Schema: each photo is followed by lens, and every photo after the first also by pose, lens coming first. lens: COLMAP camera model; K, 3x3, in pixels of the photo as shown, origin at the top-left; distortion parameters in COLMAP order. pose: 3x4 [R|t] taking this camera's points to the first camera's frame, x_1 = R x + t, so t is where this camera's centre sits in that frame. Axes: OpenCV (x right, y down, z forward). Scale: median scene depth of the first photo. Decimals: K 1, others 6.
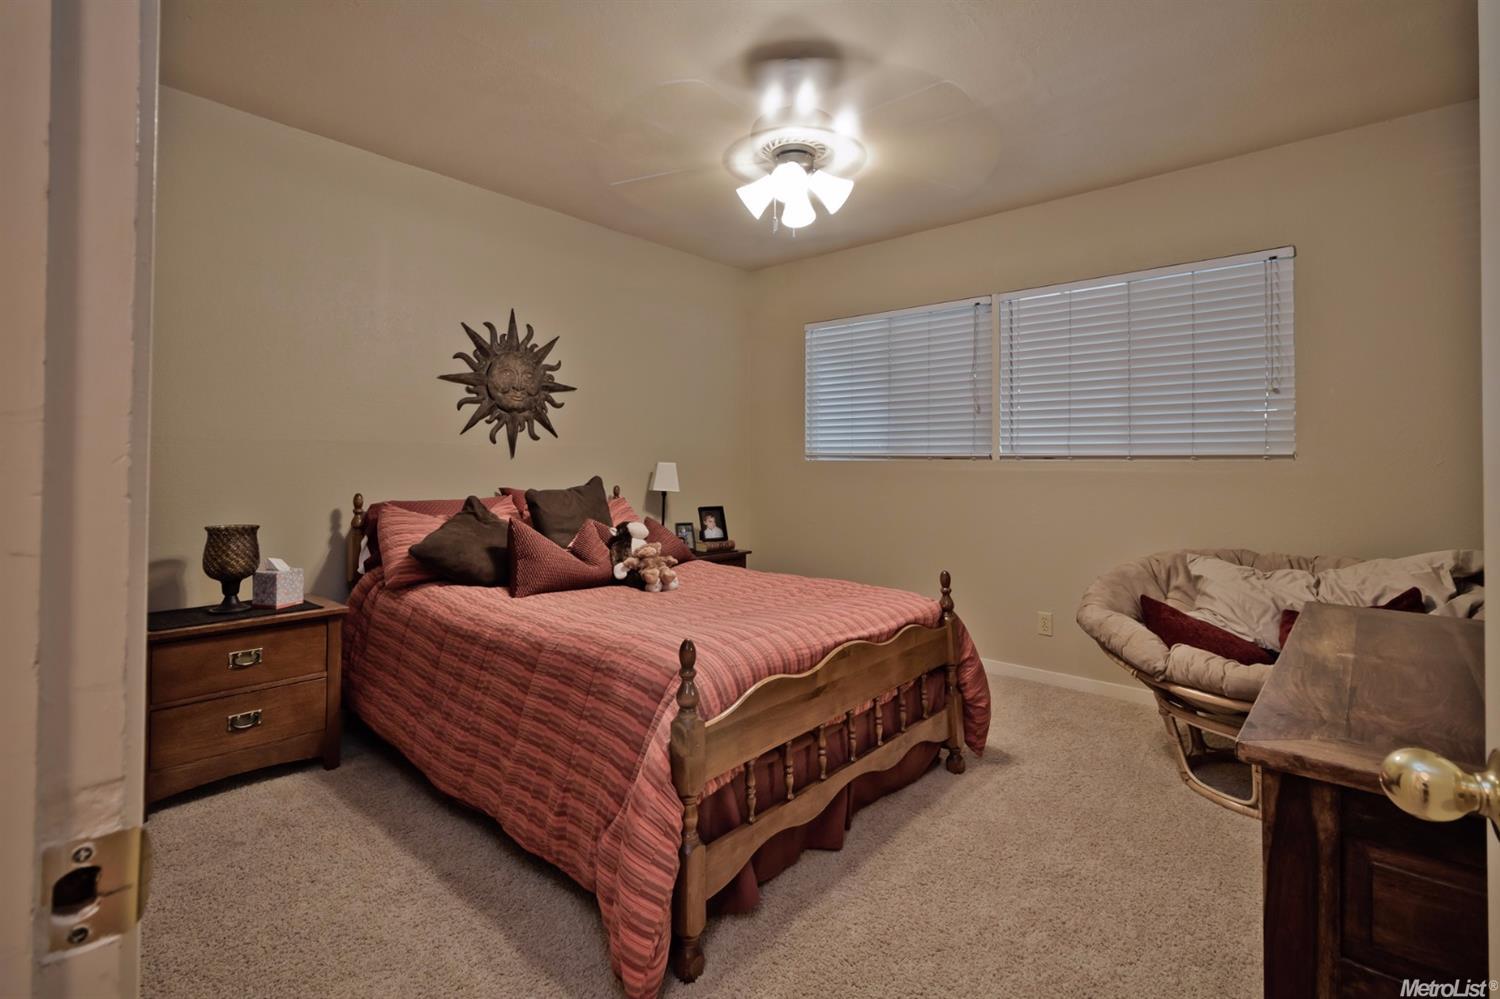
lens RADIAL K [[687.1, 0, 756.3], [0, 687.1, 462.9], [0, 0, 1]] dist [0.002075, 0.000258]
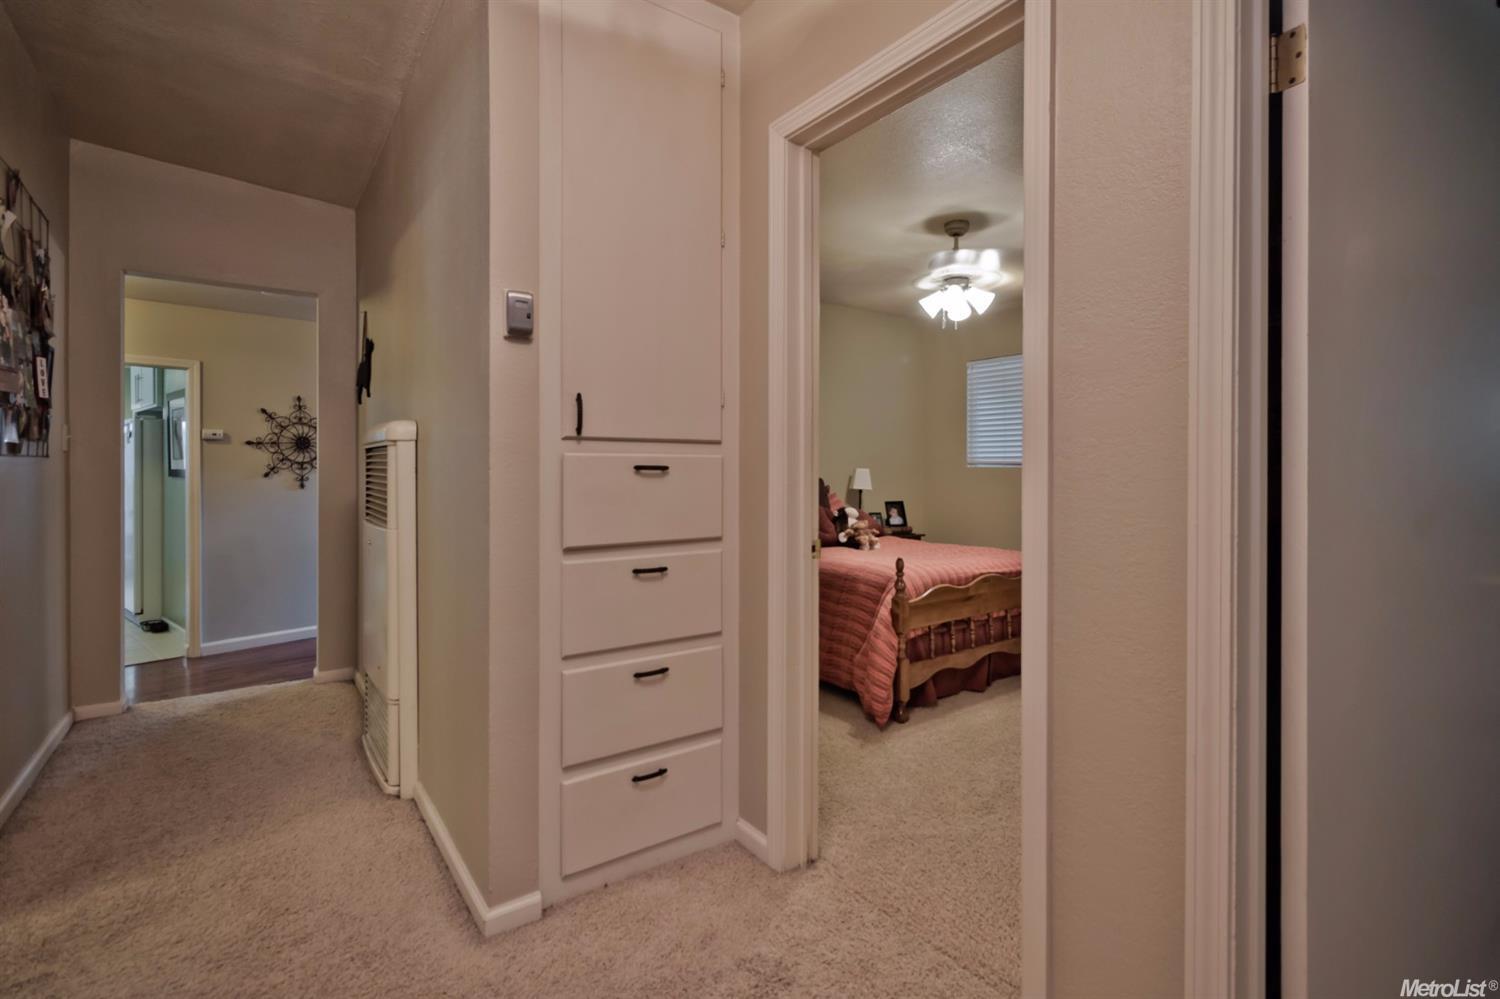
lens RADIAL K [[687.1, 0, 756.3], [0, 687.1, 462.9], [0, 0, 1]] dist [0.002075, 0.000258]
pose [[0.972450, -0.002049, -0.233103, -0.031066], [0.000155, 0.999967, -0.008143, -0.002240], [0.233112, 0.007883, 0.972418, -0.830916]]
